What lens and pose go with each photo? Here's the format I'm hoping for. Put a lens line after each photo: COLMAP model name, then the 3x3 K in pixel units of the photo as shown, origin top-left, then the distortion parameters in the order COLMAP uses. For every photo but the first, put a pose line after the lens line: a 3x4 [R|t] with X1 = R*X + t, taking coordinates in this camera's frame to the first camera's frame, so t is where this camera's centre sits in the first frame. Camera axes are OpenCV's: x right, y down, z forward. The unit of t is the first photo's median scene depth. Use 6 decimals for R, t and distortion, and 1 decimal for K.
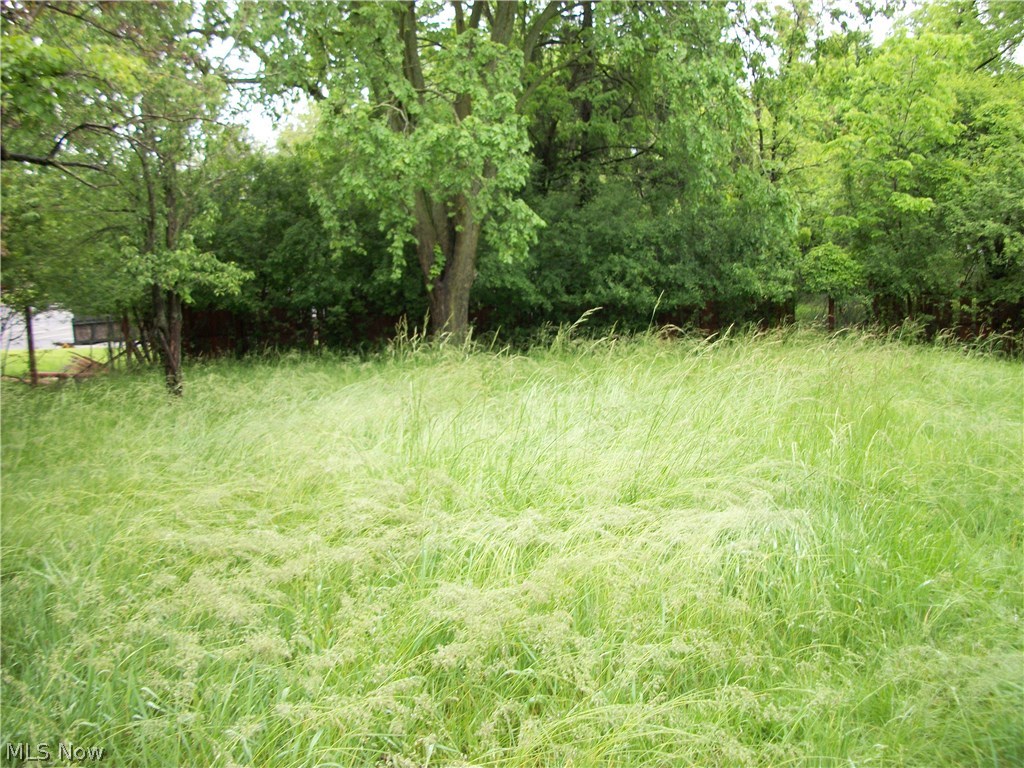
lens RADIAL K [[959.6, 0, 512.0], [0, 959.6, 384.0], [0, 0, 1]] dist [-0.155107, 0.106811]
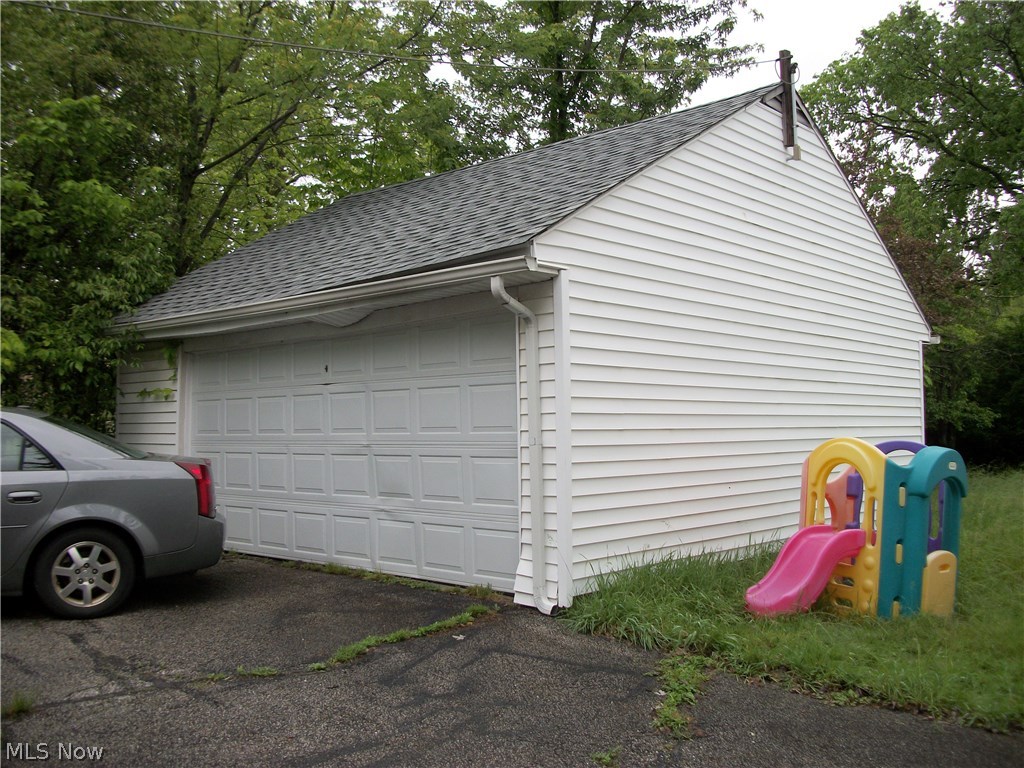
lens RADIAL K [[959.6, 0, 512.0], [0, 959.6, 384.0], [0, 0, 1]] dist [-0.155107, 0.106811]
pose [[0.760321, 0.005466, -0.649524, 0.135319], [-0.096734, 0.989766, -0.104906, 0.086323], [0.642304, 0.142594, 0.753069, -0.811741]]
